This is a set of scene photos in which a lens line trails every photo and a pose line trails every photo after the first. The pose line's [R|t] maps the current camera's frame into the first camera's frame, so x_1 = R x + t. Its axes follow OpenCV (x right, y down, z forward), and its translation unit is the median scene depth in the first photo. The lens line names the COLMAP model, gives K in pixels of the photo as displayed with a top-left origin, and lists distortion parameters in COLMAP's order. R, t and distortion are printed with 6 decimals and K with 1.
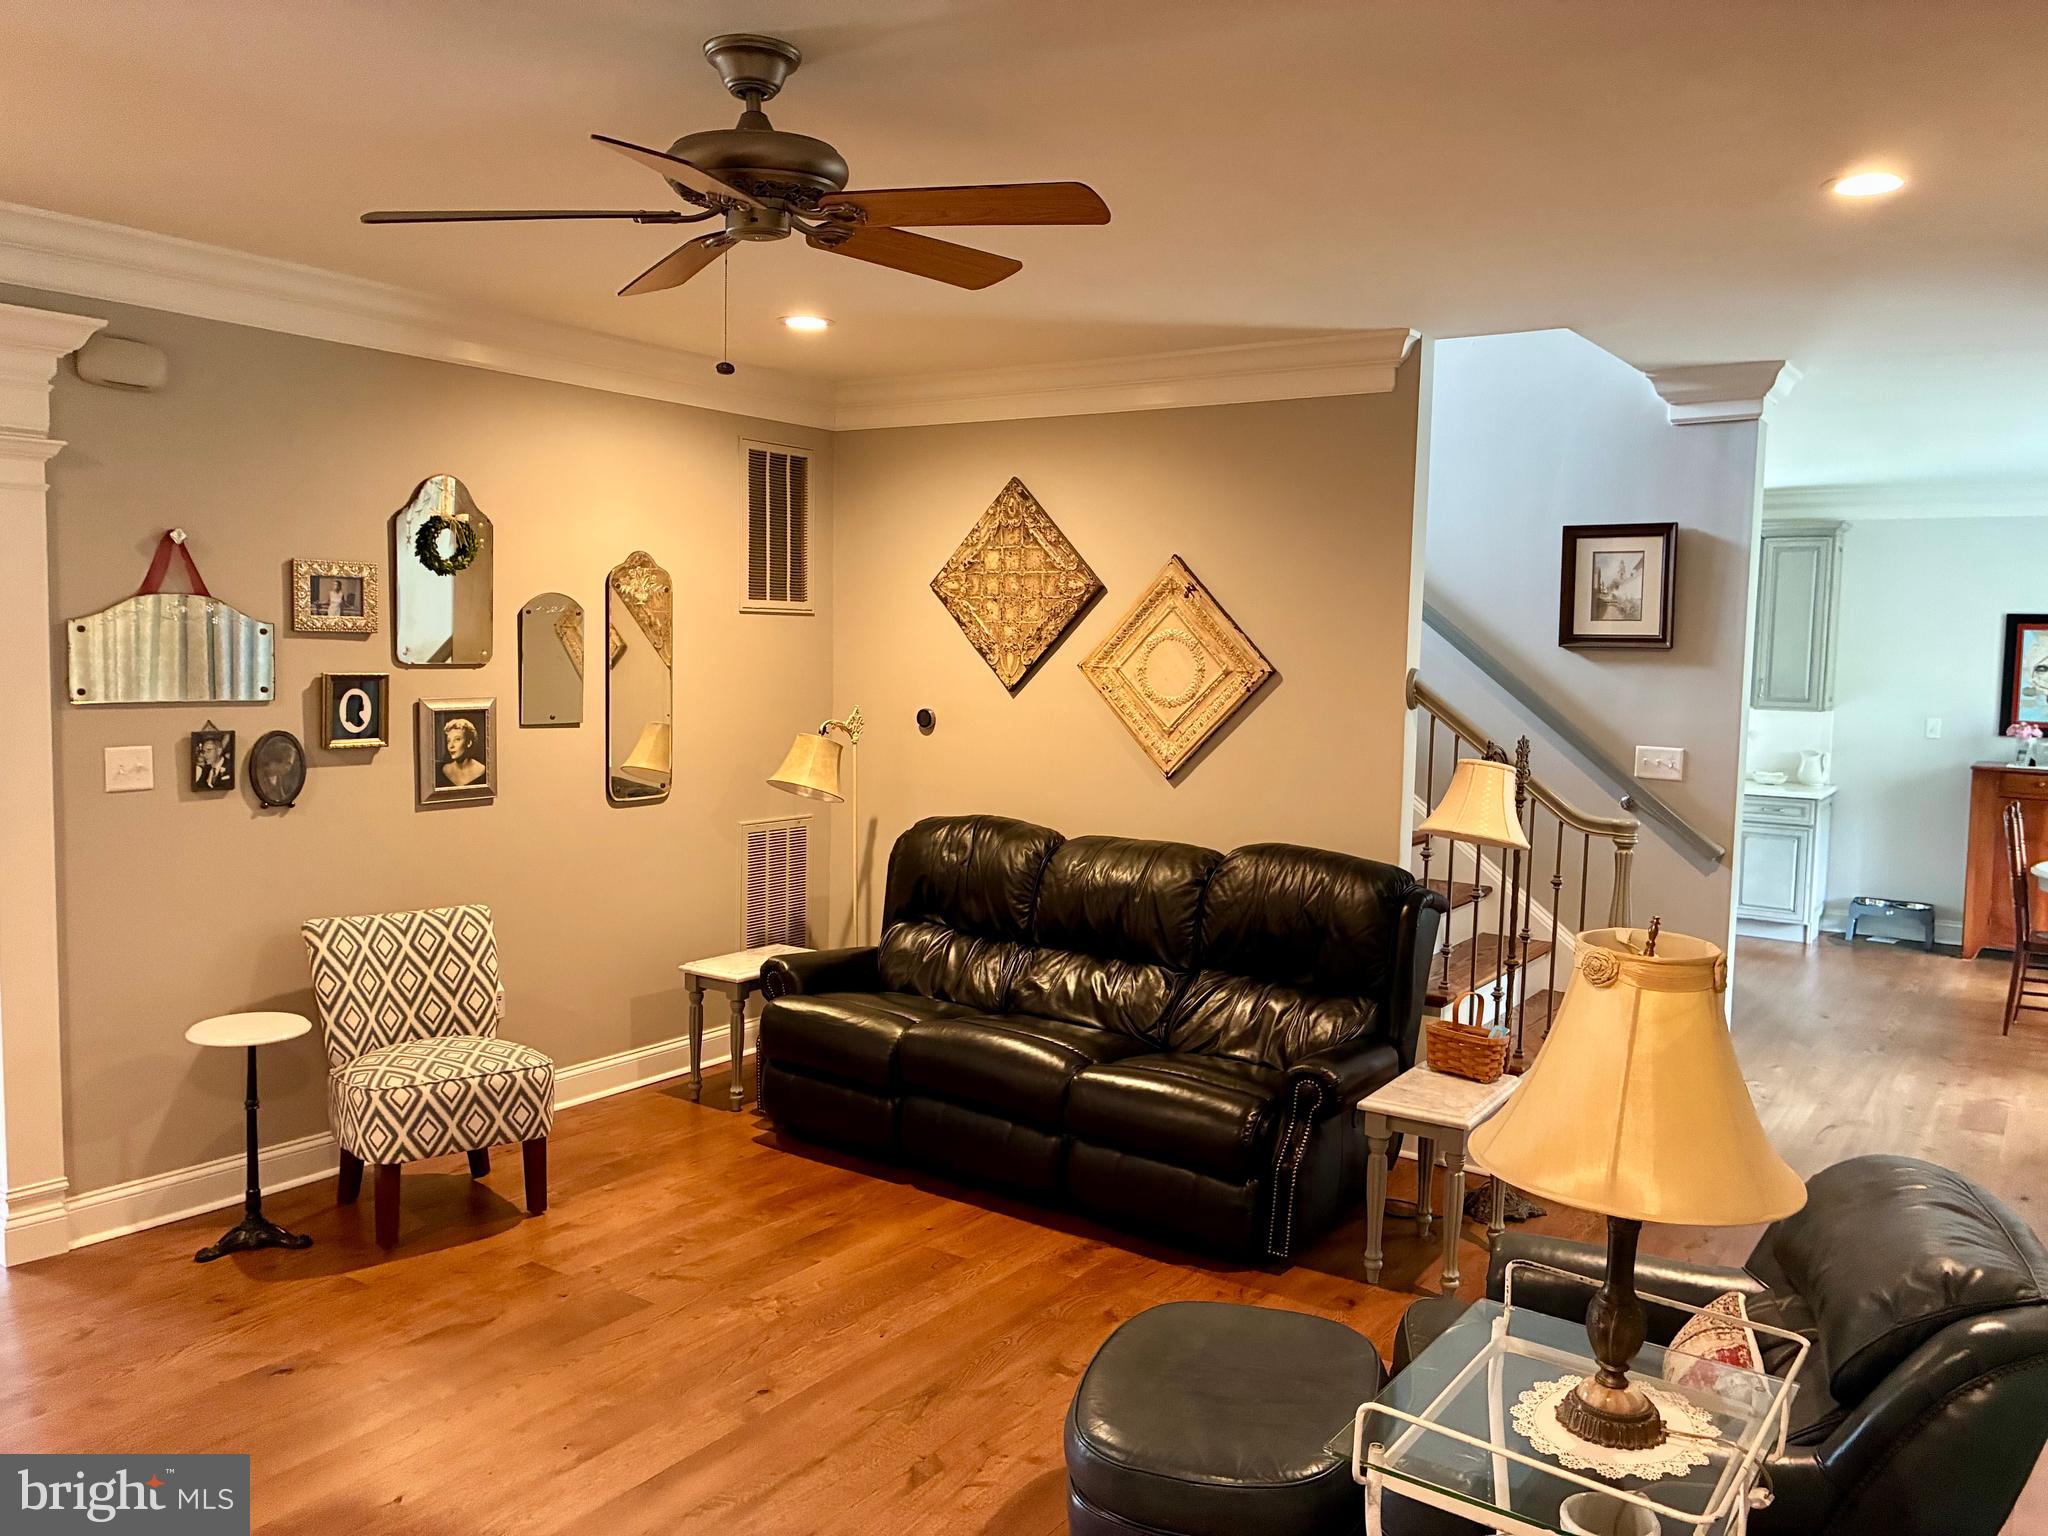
lens RADIAL K [[1559.0, 0, 1013.8], [0, 1559.0, 776.2], [0, 0, 1]] dist [0.029724, -0.002276]
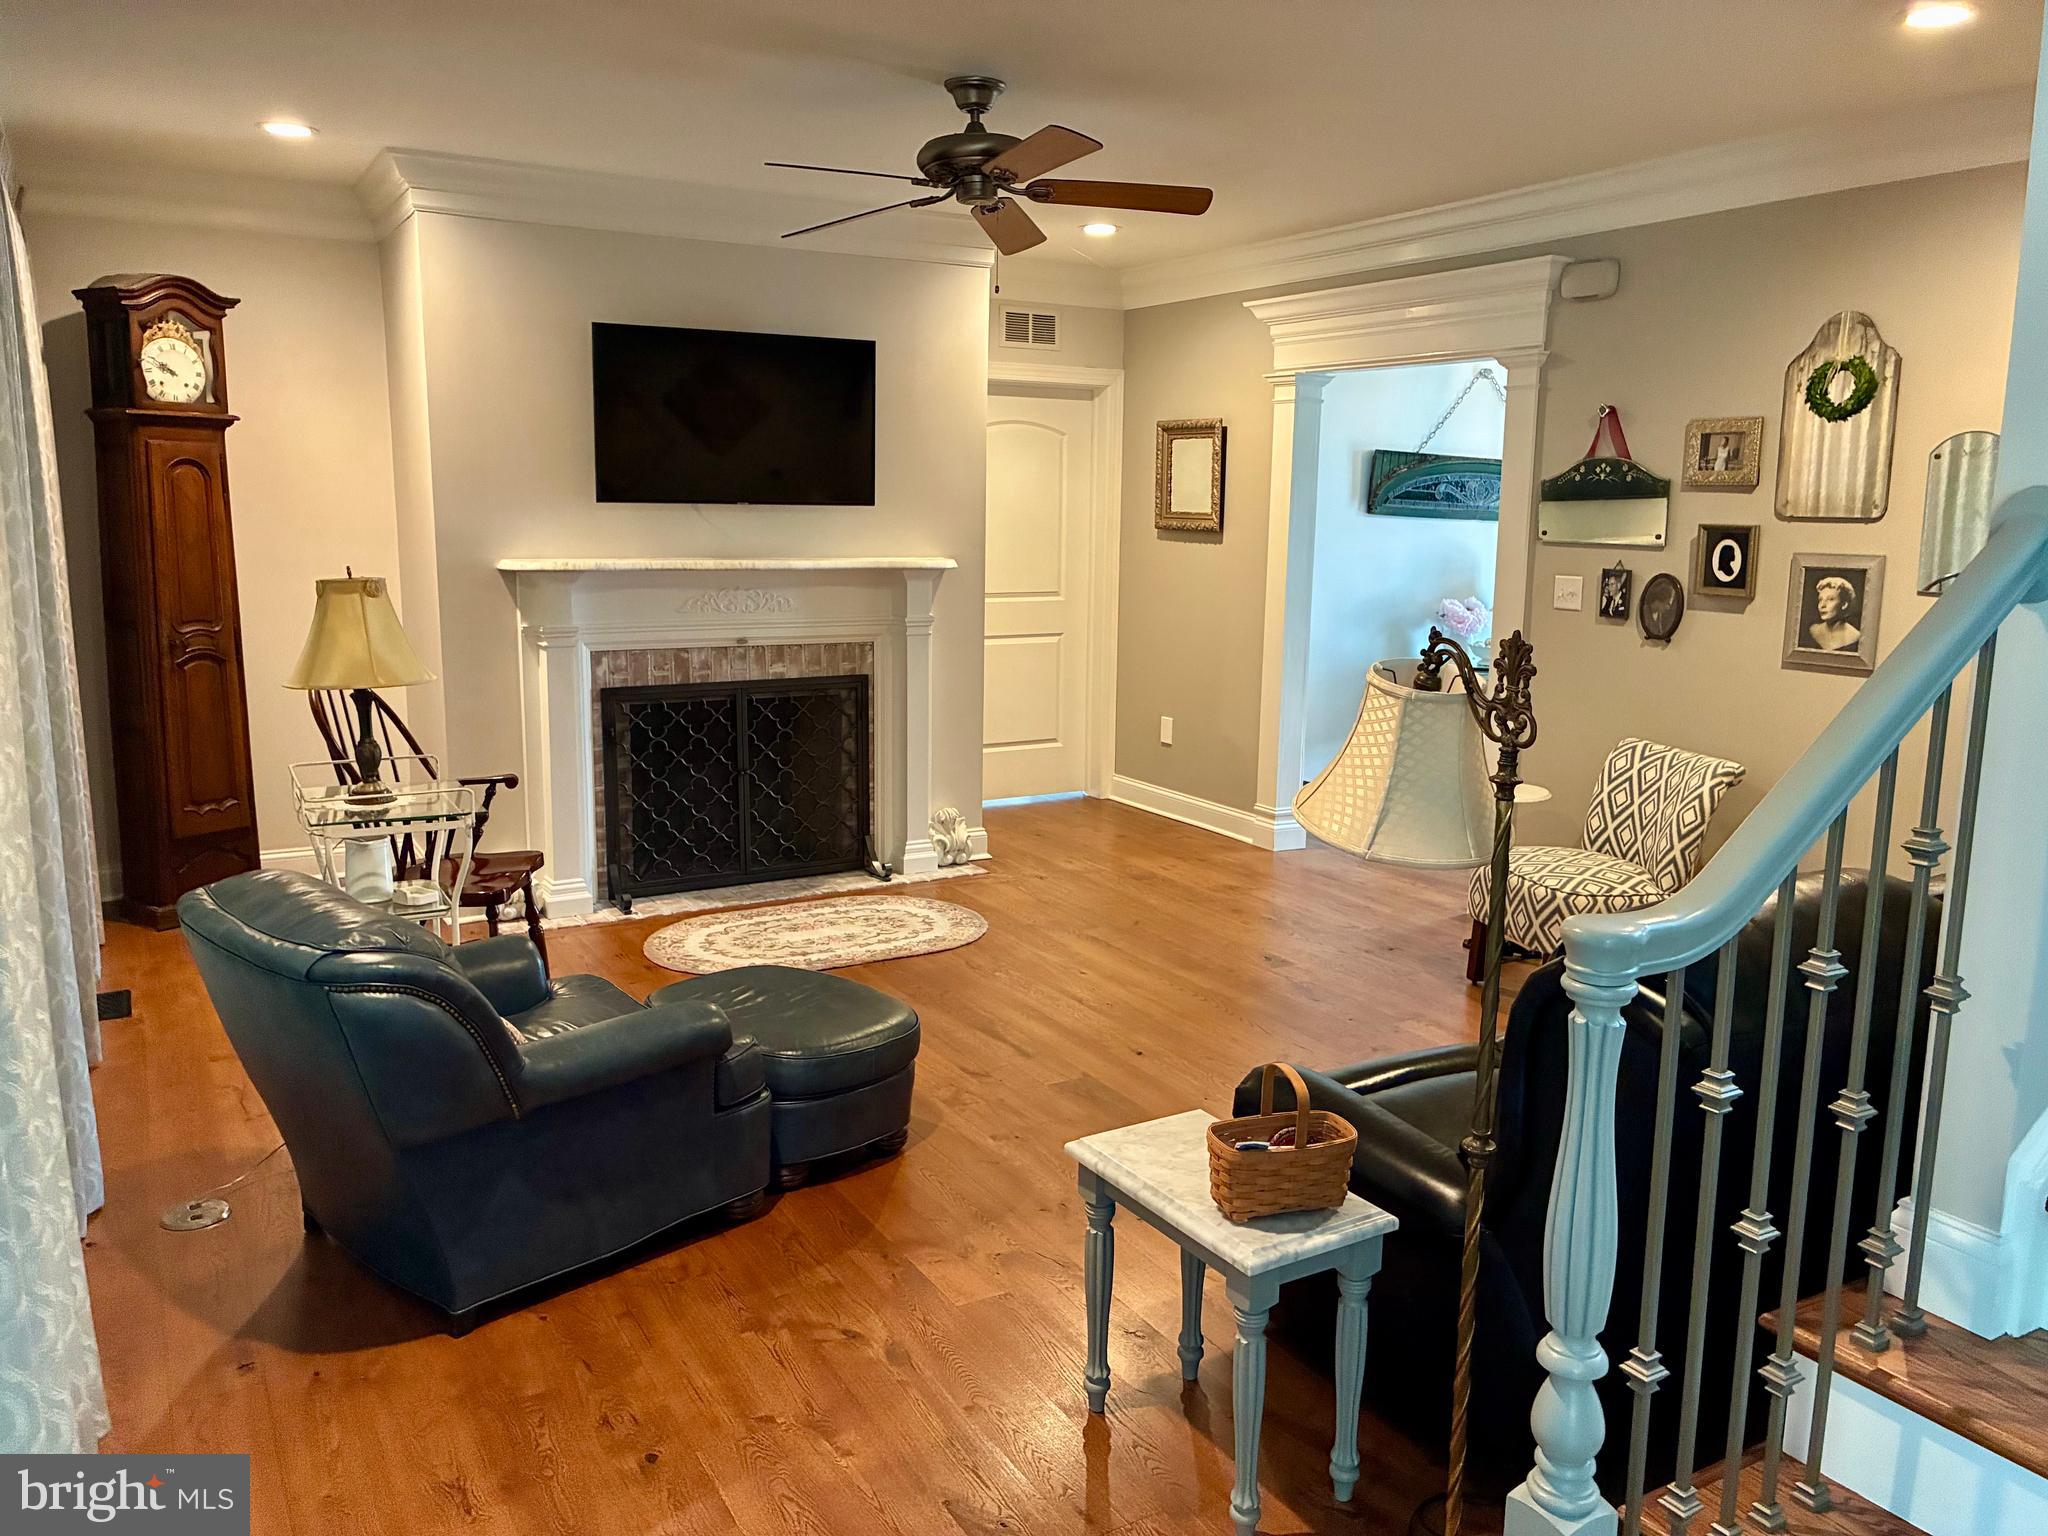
lens RADIAL K [[1559.0, 0, 1016.4], [0, 1559.0, 767.5], [0, 0, 1]] dist [0.029724, -0.002276]
pose [[-0.428622, 0.132384, -0.893732, 0.751373], [-0.099733, 0.976228, 0.192435, -0.061486], [0.897962, 0.171617, -0.405230, 1.023543]]
